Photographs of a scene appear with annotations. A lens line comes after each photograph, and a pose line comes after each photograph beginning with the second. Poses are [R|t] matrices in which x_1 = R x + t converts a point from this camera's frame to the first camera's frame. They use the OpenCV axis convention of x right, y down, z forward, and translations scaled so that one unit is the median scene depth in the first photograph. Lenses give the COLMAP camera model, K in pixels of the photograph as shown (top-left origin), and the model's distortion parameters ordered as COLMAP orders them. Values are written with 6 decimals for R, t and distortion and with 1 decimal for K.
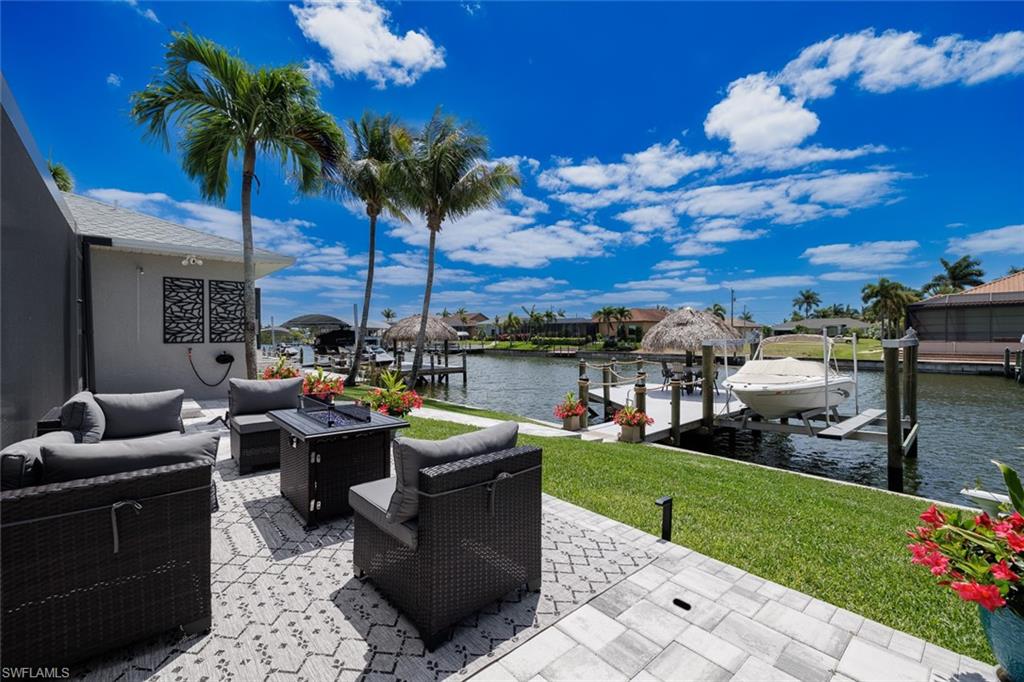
lens RADIAL K [[429.3, 0, 512.0], [0, 429.3, 341.0], [0, 0, 1]] dist [0.001061, 0.000321]
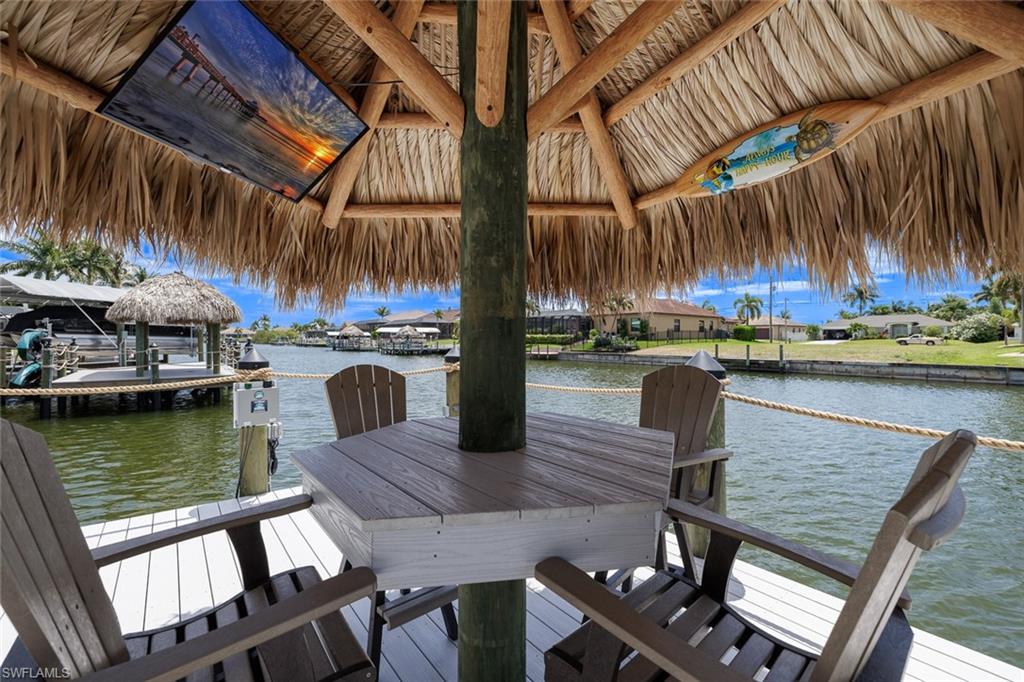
lens RADIAL K [[429.3, 0, 512.0], [0, 429.3, 341.0], [0, 0, 1]] dist [0.001061, 0.000321]
pose [[0.998164, 0.005345, -0.060332, 0.109413], [-0.005758, 0.999961, -0.006664, 0.009369], [0.060294, 0.006999, 0.998156, 0.232422]]
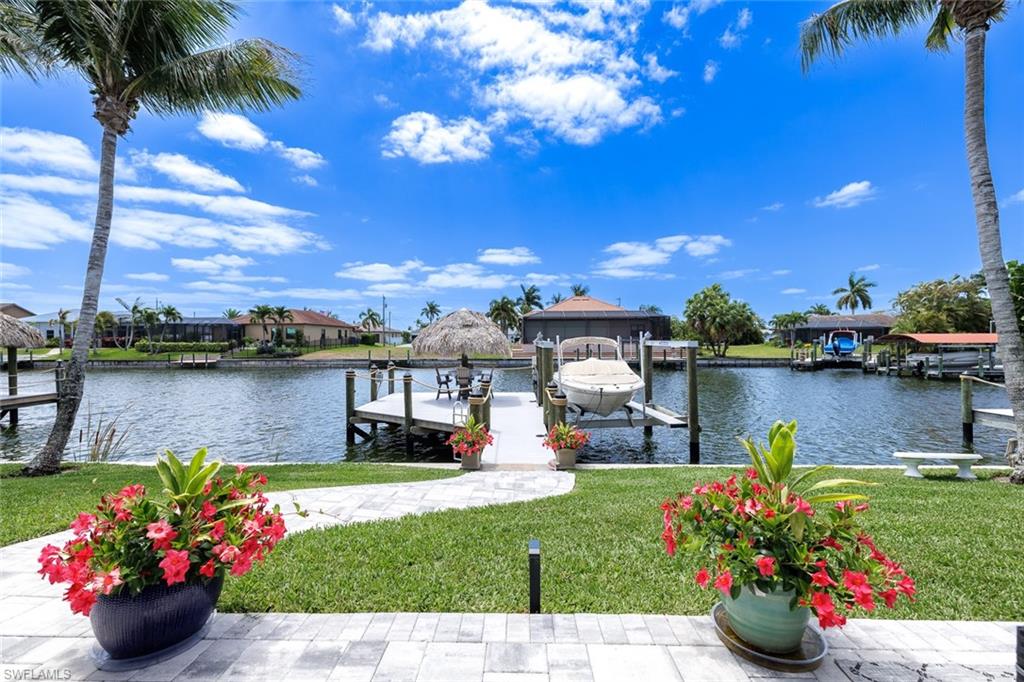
lens RADIAL K [[429.3, 0, 512.0], [0, 429.3, 341.0], [0, 0, 1]] dist [0.001061, 0.000321]
pose [[0.685068, -0.000341, 0.728479, -0.050991], [0.008780, 0.999931, -0.007788, 0.000303], [-0.728426, 0.011732, 0.685024, 0.068579]]
